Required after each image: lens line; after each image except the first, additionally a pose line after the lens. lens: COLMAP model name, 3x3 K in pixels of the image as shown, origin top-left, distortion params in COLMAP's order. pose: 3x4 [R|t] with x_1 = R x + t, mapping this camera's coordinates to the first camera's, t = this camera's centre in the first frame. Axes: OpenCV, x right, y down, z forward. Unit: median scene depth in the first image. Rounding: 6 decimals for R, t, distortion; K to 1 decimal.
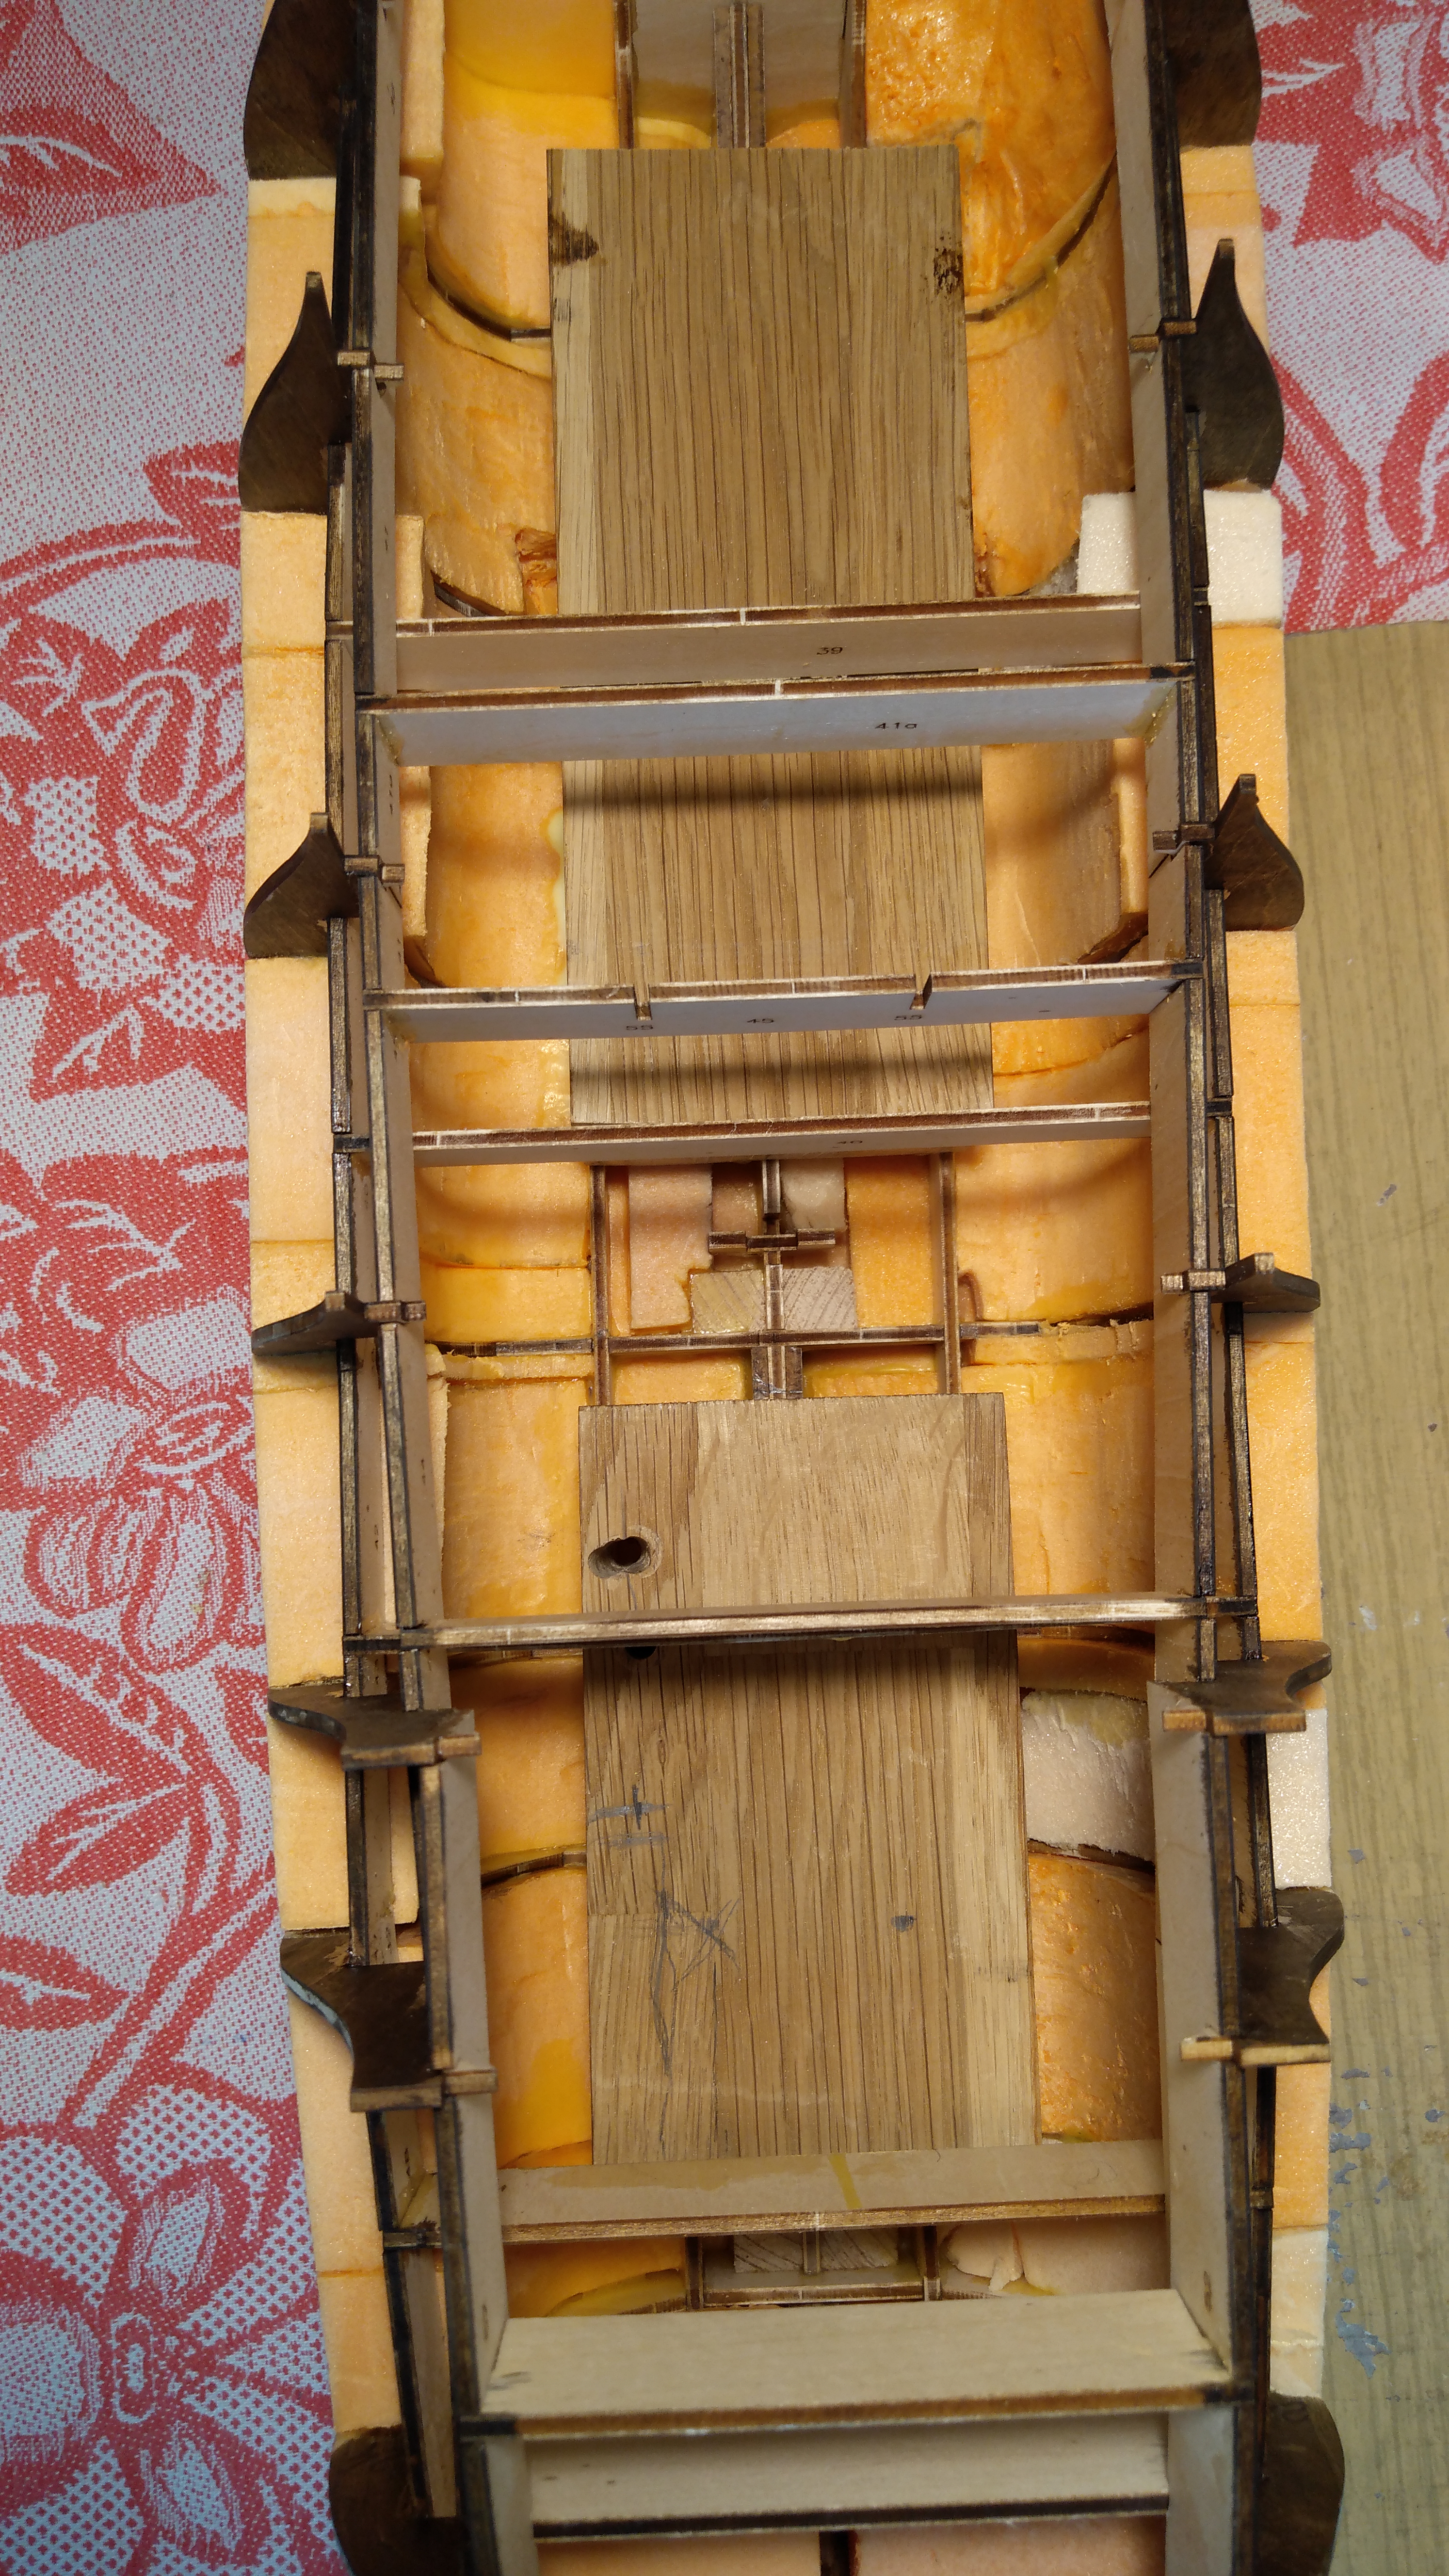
lens RADIAL K [[2017.9, 0, 725.4], [0, 2017.9, 1287.5], [0, 0, 1]] dist [0.066199, -0.085422]
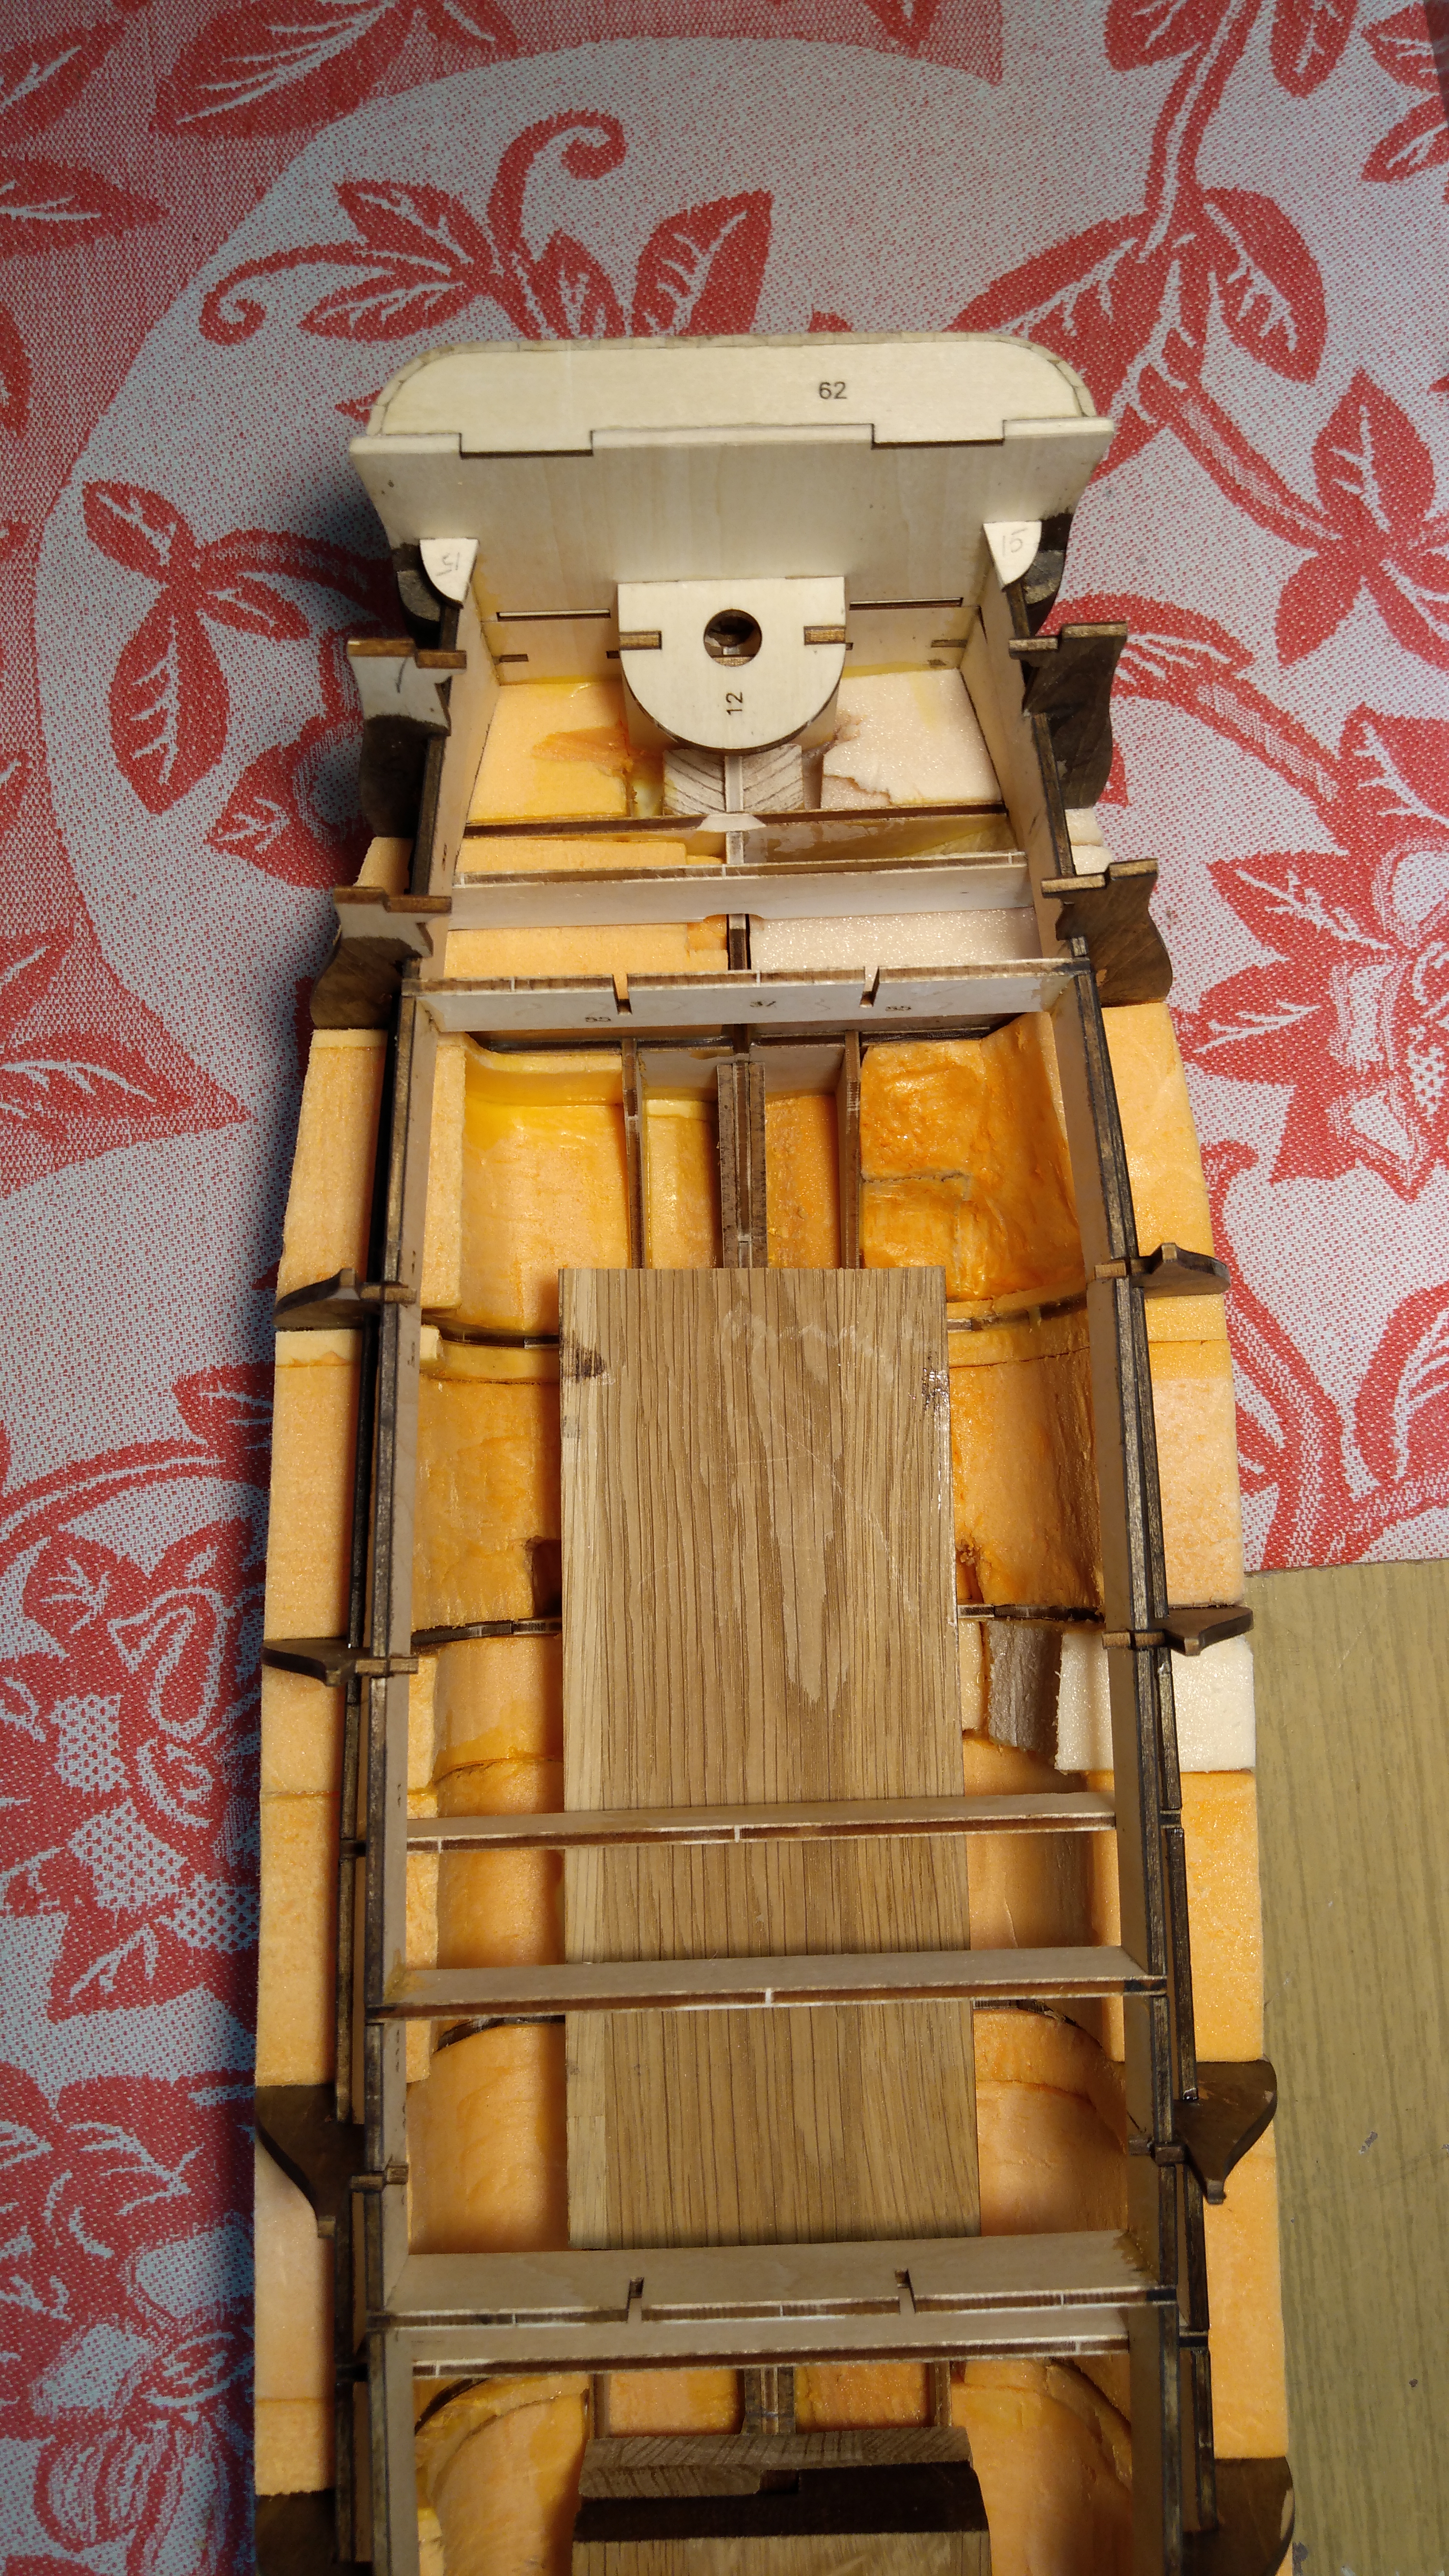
lens RADIAL K [[2017.9, 0, 727.0], [0, 2017.9, 1292.3], [0, 0, 1]] dist [0.066199, -0.085422]
pose [[0.999959, 0.006748, -0.006102, 0.005955], [-0.006916, 0.999584, -0.027997, -0.442062], [0.005911, 0.028038, 0.999589, -0.042053]]
